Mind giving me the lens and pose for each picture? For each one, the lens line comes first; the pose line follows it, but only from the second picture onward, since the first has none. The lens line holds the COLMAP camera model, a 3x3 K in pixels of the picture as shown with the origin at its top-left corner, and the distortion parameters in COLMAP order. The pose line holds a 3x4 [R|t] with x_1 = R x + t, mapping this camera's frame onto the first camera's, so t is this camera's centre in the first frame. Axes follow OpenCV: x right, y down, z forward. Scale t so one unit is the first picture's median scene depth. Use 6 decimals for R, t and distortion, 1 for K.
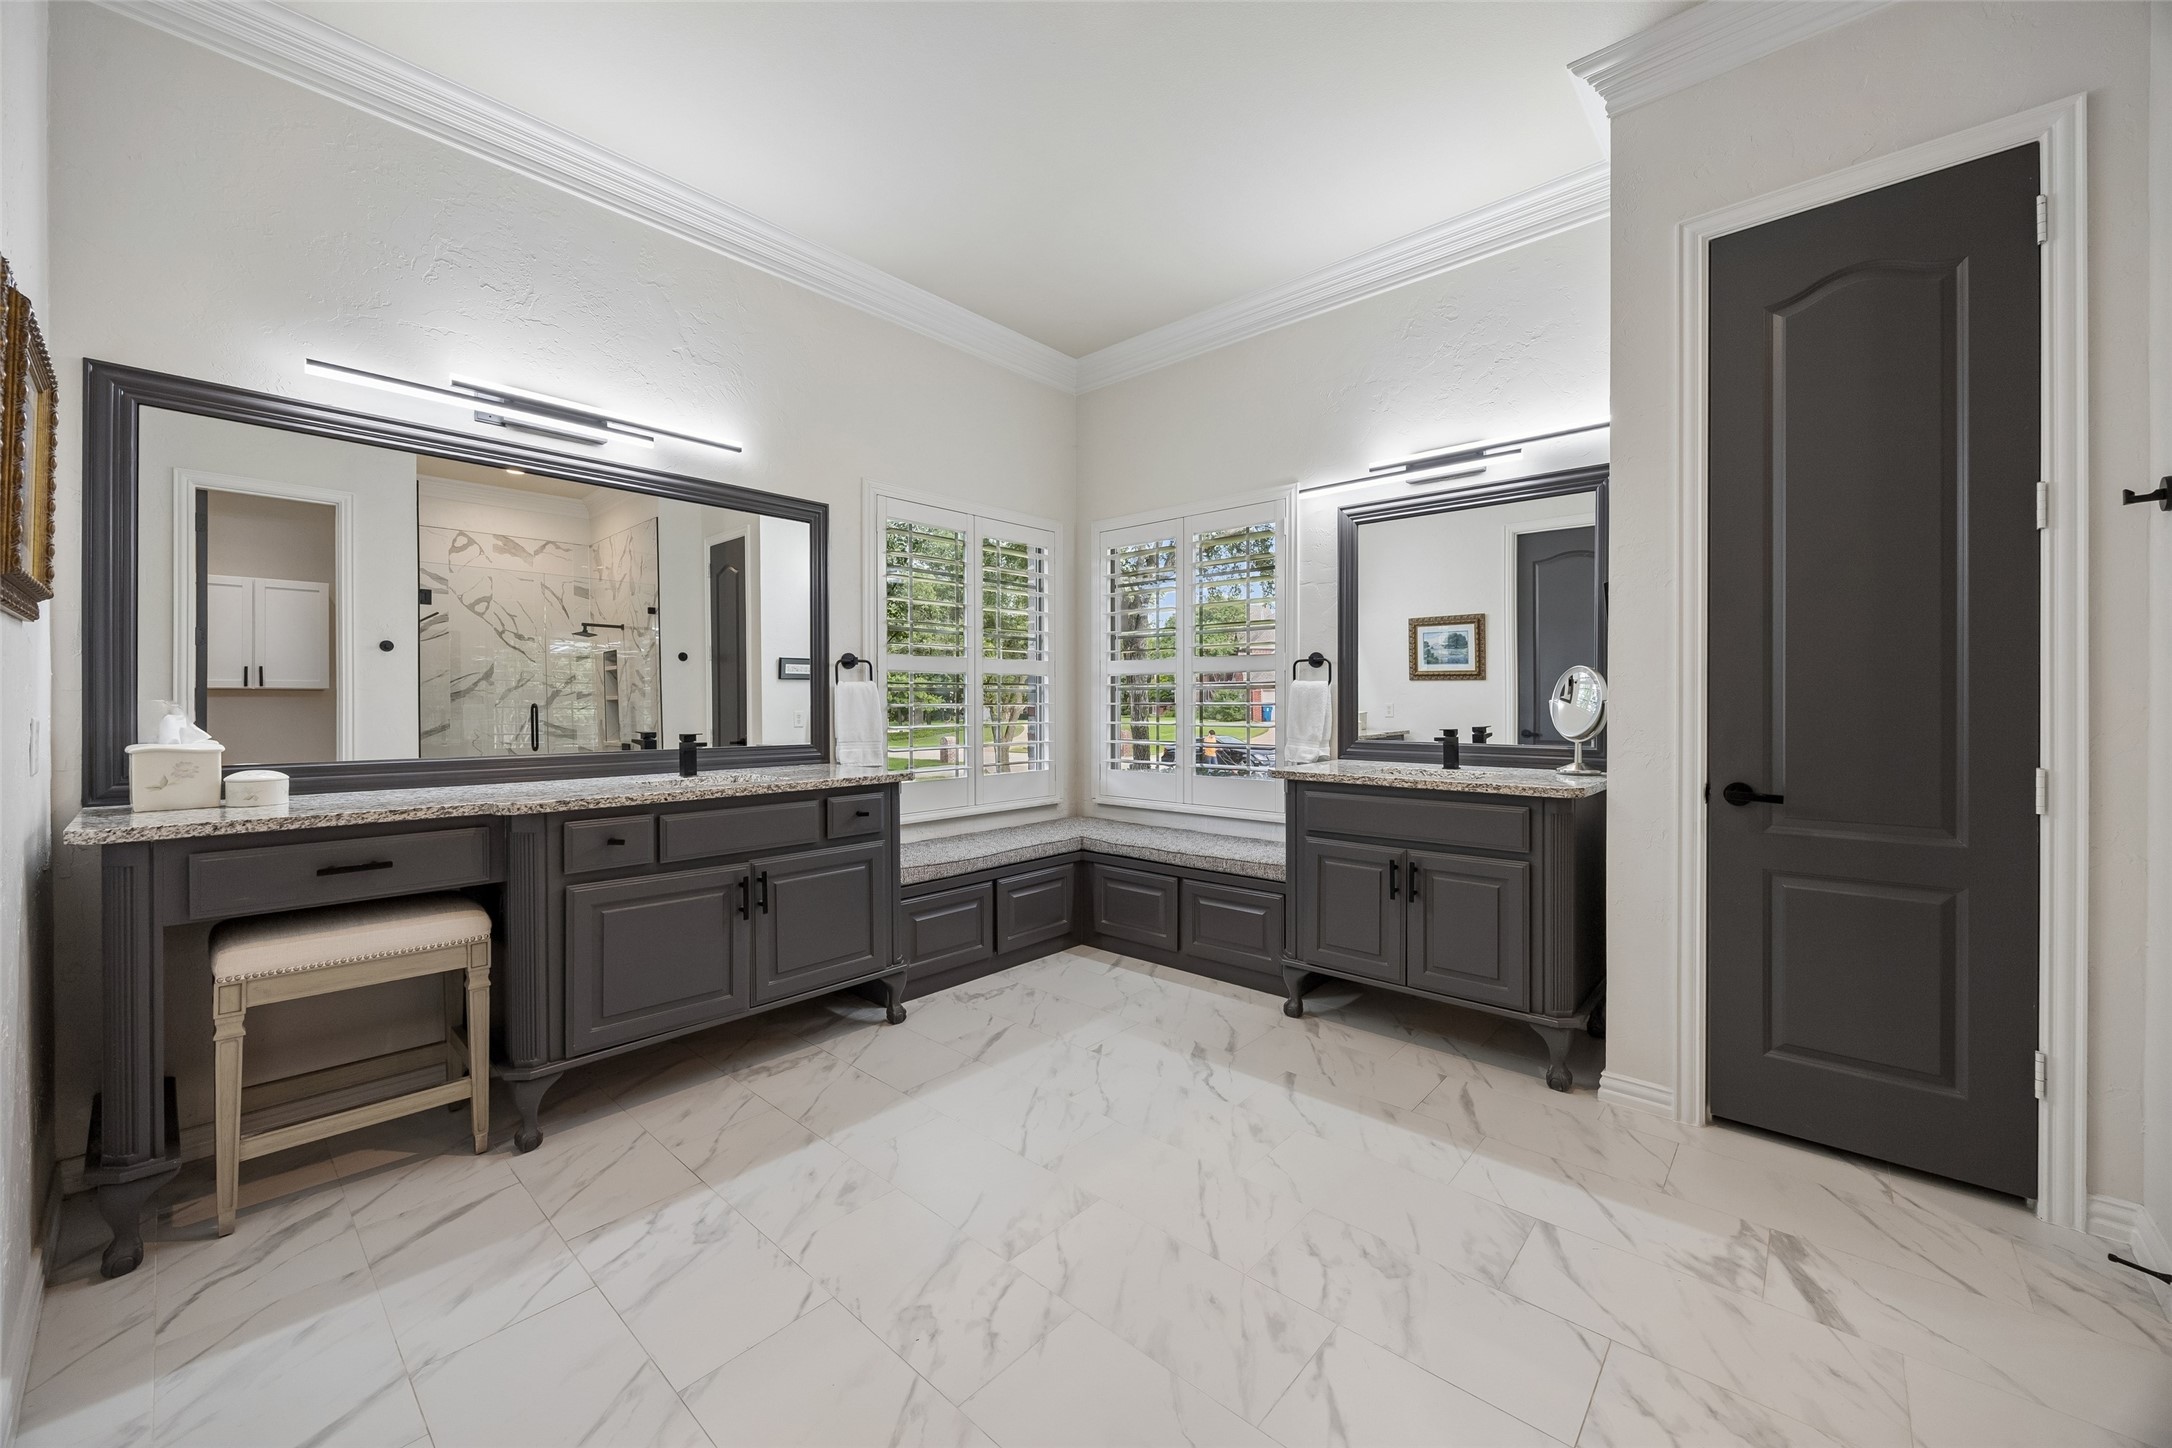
lens RADIAL K [[836.9, 0, 1085.8], [0, 836.9, 714.6], [0, 0, 1]] dist [-0.008544, 0.000428]
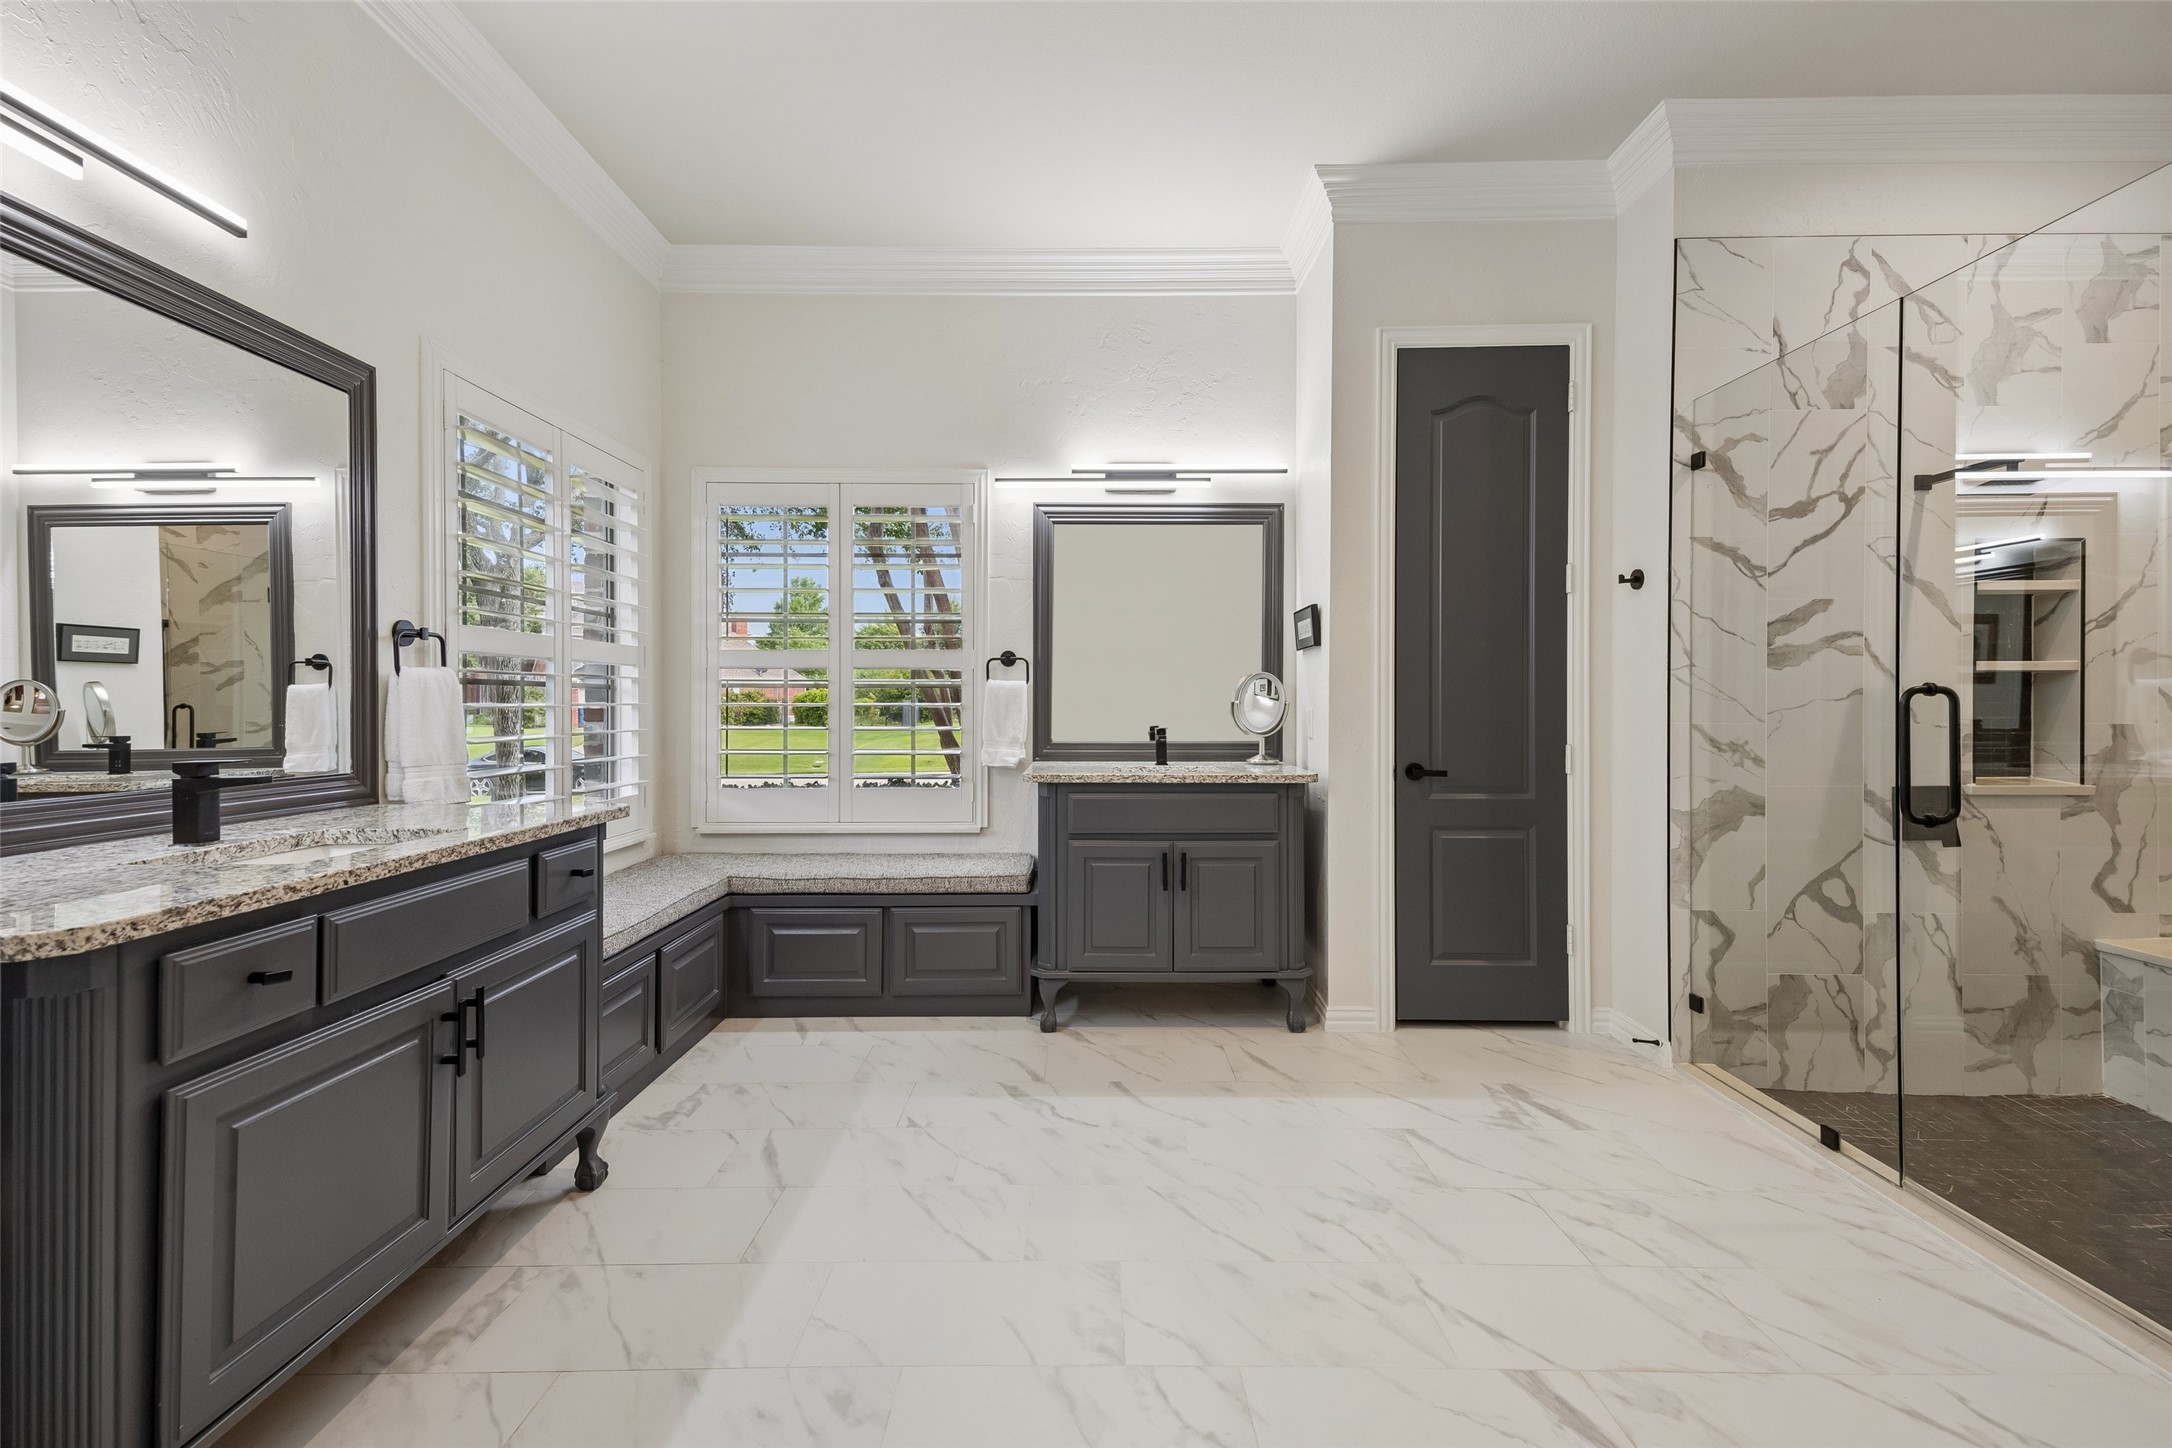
lens RADIAL K [[927.4, 0, 1085.5], [0, 927.4, 711.5], [0, 0, 1]] dist [0.028705, -0.001417]
pose [[0.737161, -0.004585, 0.675701, -0.471078], [0.009313, 0.999951, -0.003375, -0.000454], [-0.675653, 0.008781, 0.737168, 0.199146]]
